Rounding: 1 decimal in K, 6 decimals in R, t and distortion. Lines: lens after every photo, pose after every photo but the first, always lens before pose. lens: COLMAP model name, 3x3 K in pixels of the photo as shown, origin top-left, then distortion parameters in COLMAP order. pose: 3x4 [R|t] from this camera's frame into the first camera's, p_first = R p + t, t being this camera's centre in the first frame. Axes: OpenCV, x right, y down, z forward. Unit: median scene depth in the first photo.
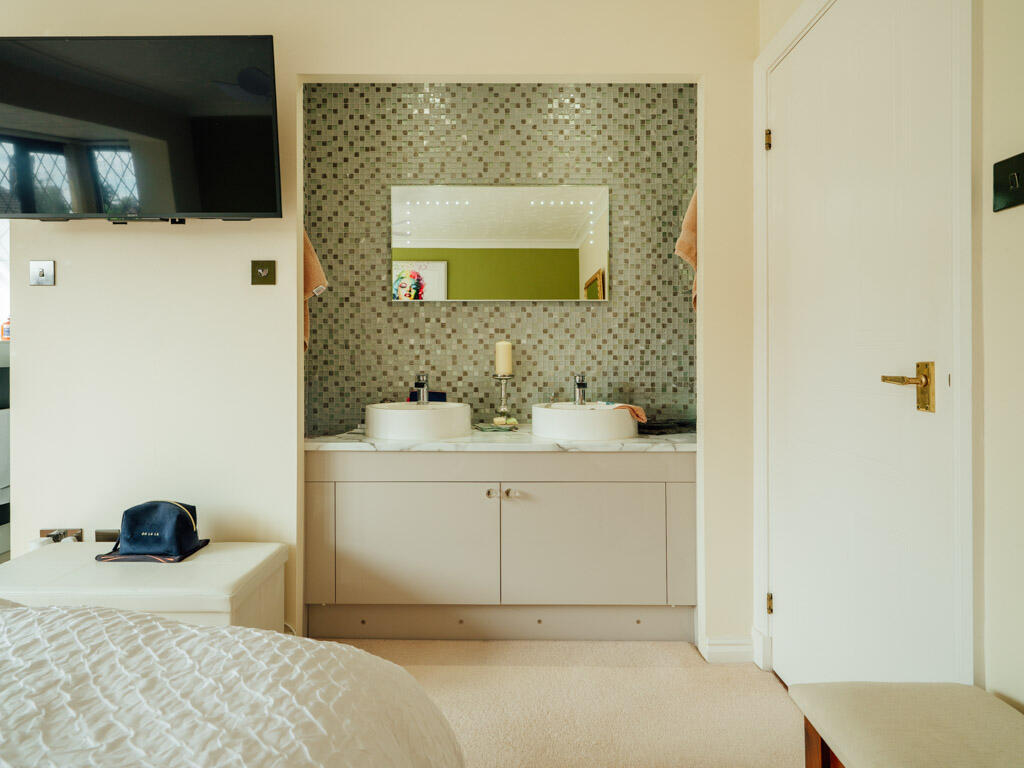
lens RADIAL K [[557.3, 0, 501.4], [0, 557.3, 360.1], [0, 0, 1]] dist [0.005689, -0.005050]
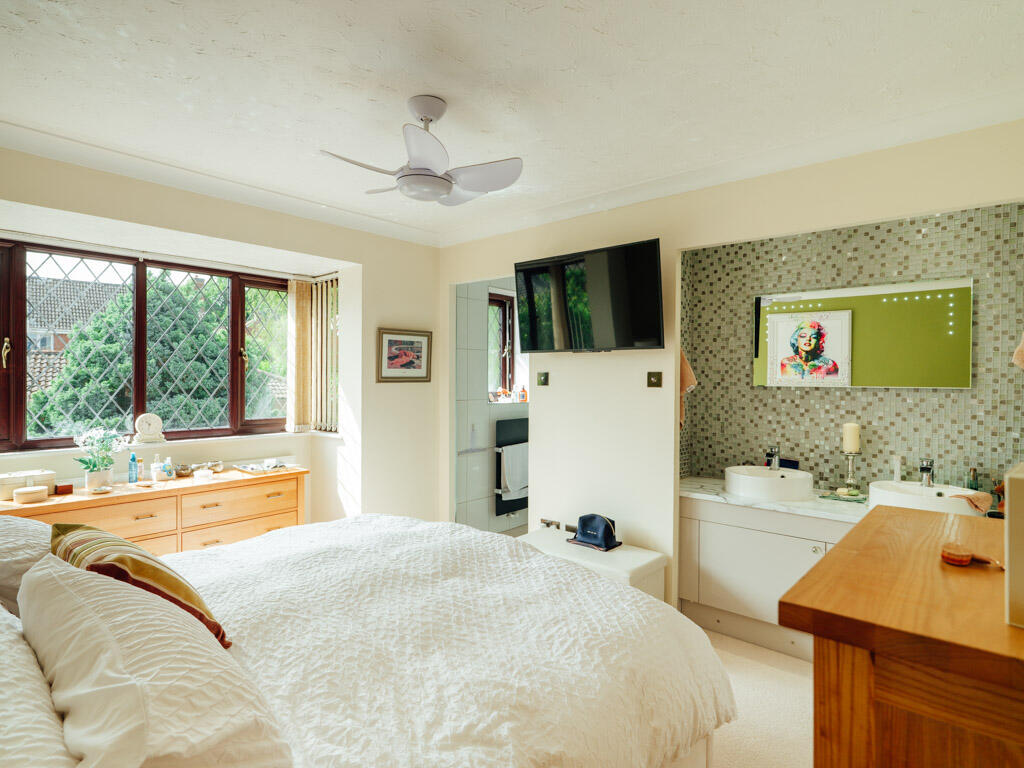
lens RADIAL K [[557.3, 0, 513.3], [0, 557.3, 382.3], [0, 0, 1]] dist [0.005689, -0.005050]
pose [[0.759326, 0.010835, -0.650620, 0.219176], [-0.008852, 0.999941, 0.006322, -0.116325], [0.650650, 0.000959, 0.759377, -0.338044]]
